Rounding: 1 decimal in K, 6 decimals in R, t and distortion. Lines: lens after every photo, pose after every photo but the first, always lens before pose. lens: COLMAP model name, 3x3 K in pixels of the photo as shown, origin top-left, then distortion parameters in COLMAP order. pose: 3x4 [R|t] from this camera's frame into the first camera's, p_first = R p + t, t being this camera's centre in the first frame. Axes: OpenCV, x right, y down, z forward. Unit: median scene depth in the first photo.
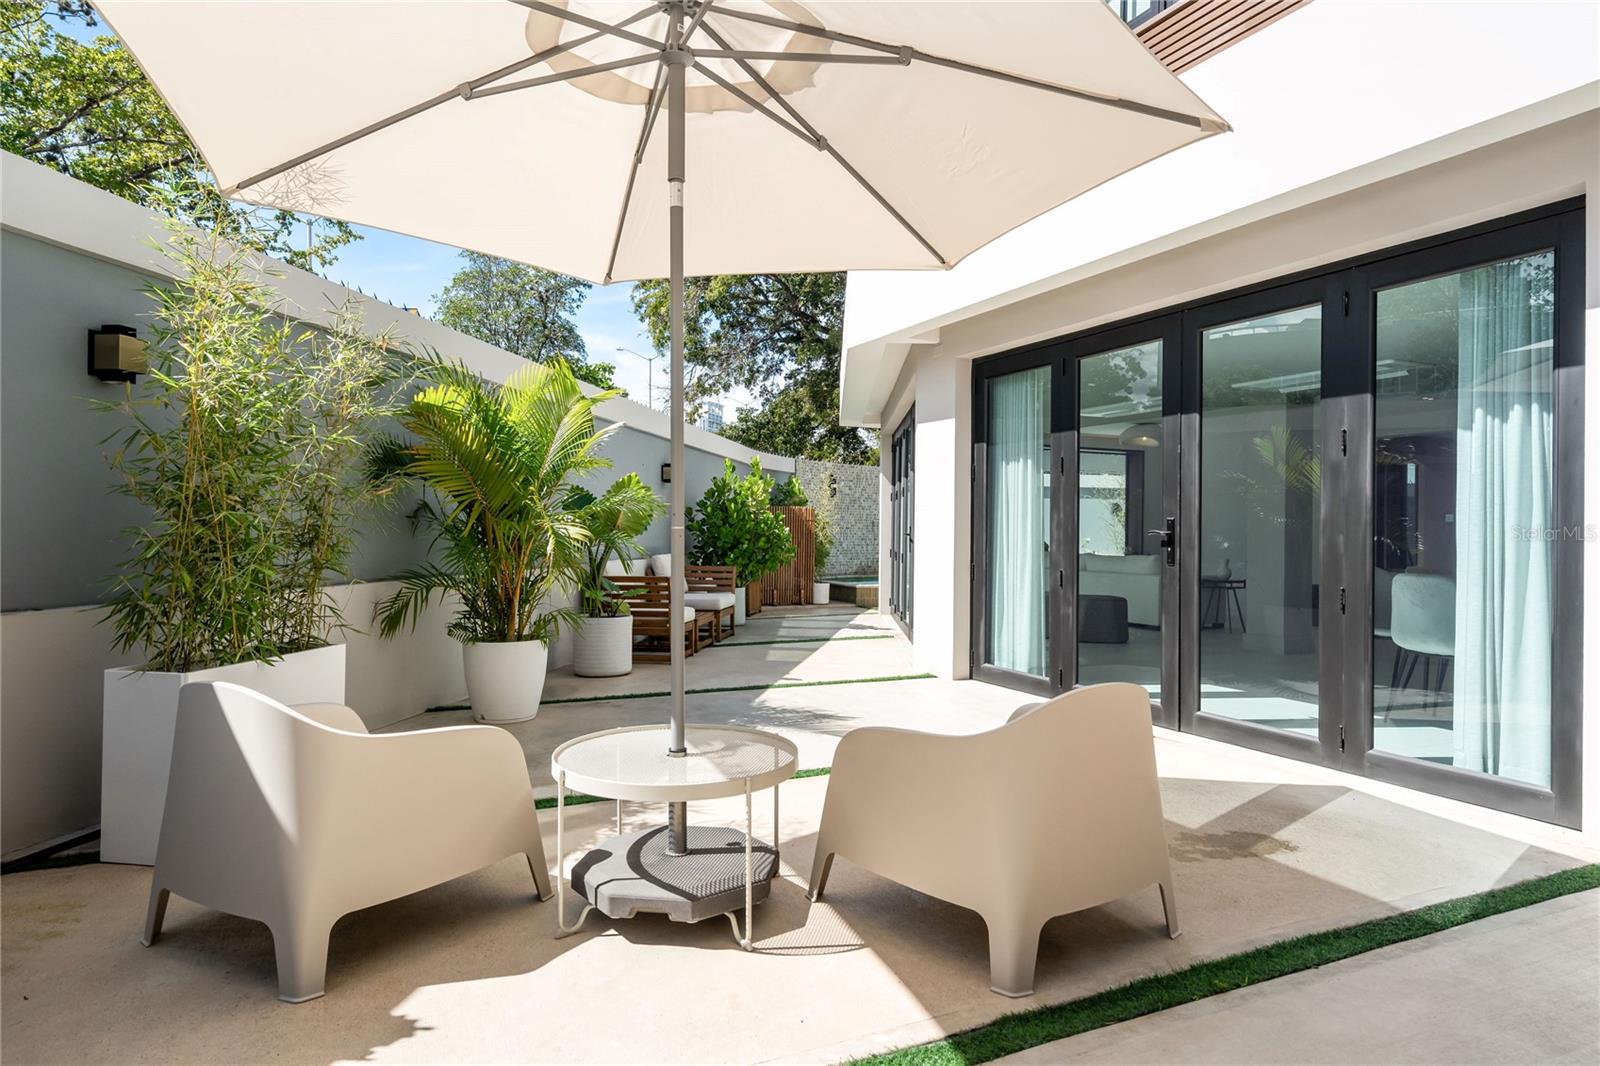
lens RADIAL K [[926.5, 0, 800.0], [0, 926.5, 533.0], [0, 0, 1]] dist [0.012883, 0.000084]
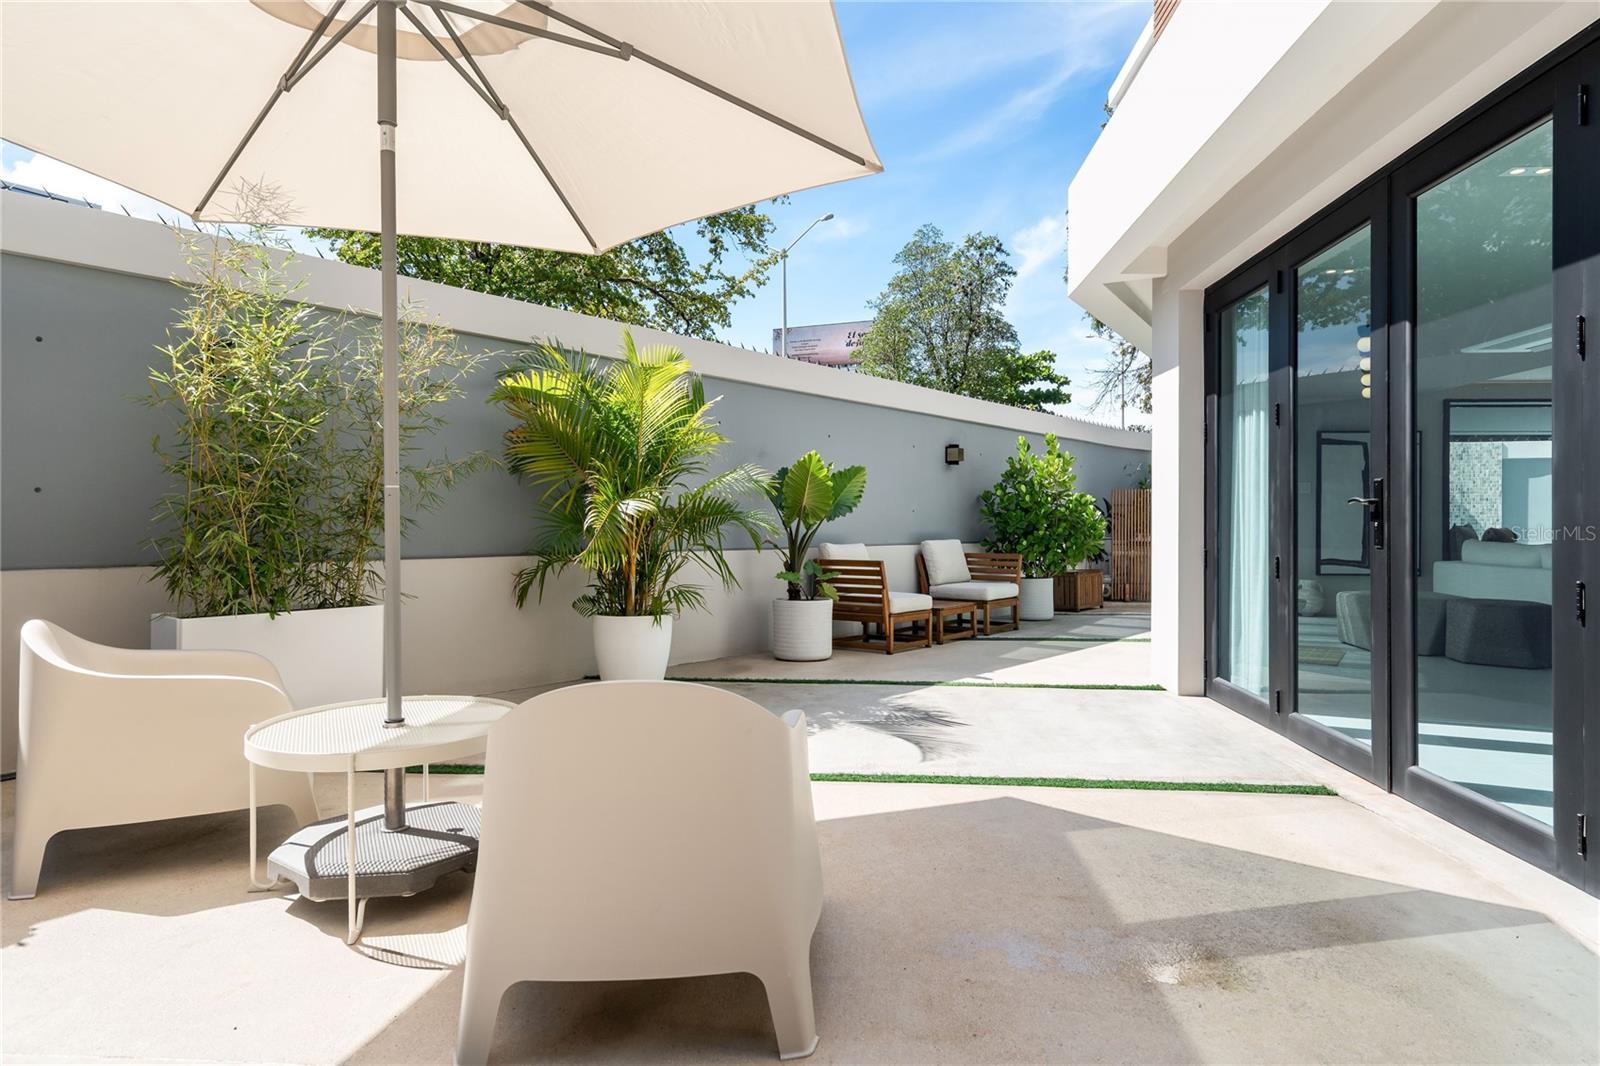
lens RADIAL K [[926.5, 0, 800.0], [0, 926.5, 533.0], [0, 0, 1]] dist [0.012883, 0.000084]
pose [[0.872486, 0.001545, -0.488636, 0.272067], [0.001569, 0.999981, 0.005964, 0.013851], [0.488636, -0.005970, 0.872467, 0.145233]]
